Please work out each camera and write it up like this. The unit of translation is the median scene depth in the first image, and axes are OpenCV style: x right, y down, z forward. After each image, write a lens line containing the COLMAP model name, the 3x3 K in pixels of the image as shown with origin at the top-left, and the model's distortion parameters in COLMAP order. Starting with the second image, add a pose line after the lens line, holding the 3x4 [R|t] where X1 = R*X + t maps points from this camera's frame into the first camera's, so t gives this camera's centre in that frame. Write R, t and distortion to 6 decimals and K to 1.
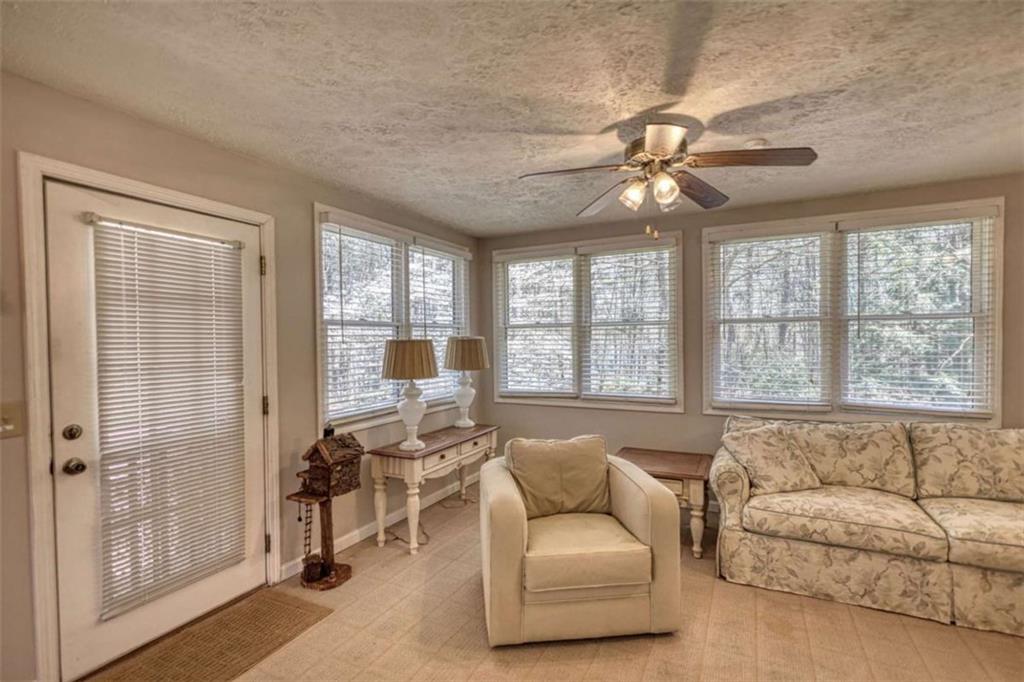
lens RADIAL K [[477.8, 0, 514.6], [0, 477.8, 342.2], [0, 0, 1]] dist [0.000181, 0.000164]
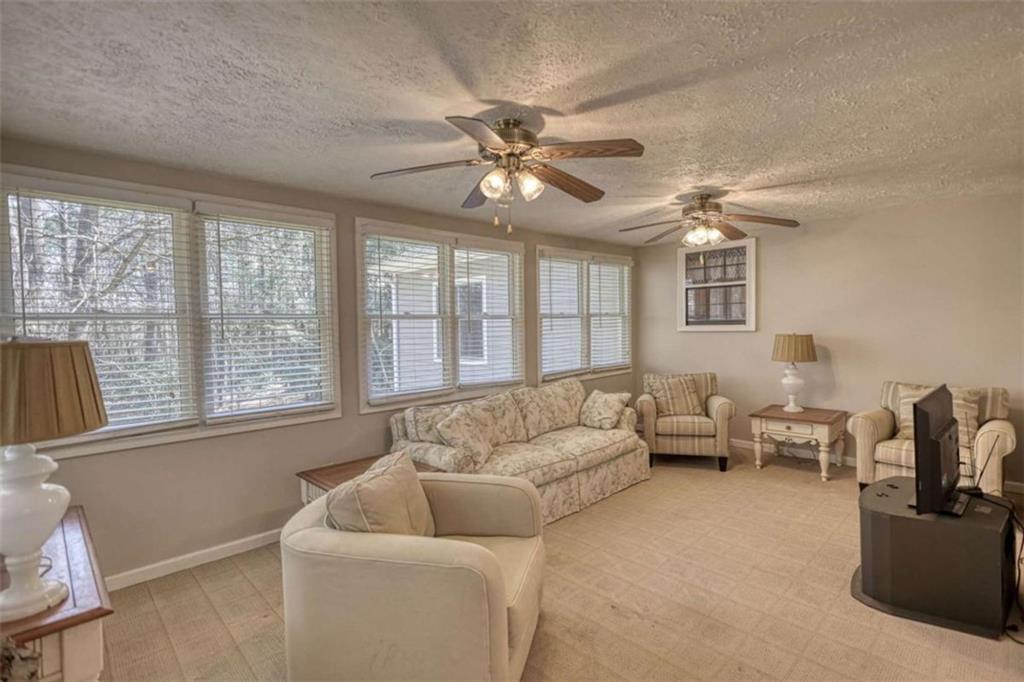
lens RADIAL K [[477.8, 0, 513.5], [0, 477.8, 337.8], [0, 0, 1]] dist [0.000181, 0.000164]
pose [[0.333337, -0.017314, 0.942649, -0.574243], [0.022723, 0.999688, 0.010326, -0.005292], [-0.942534, 0.017978, 0.333627, 0.585400]]
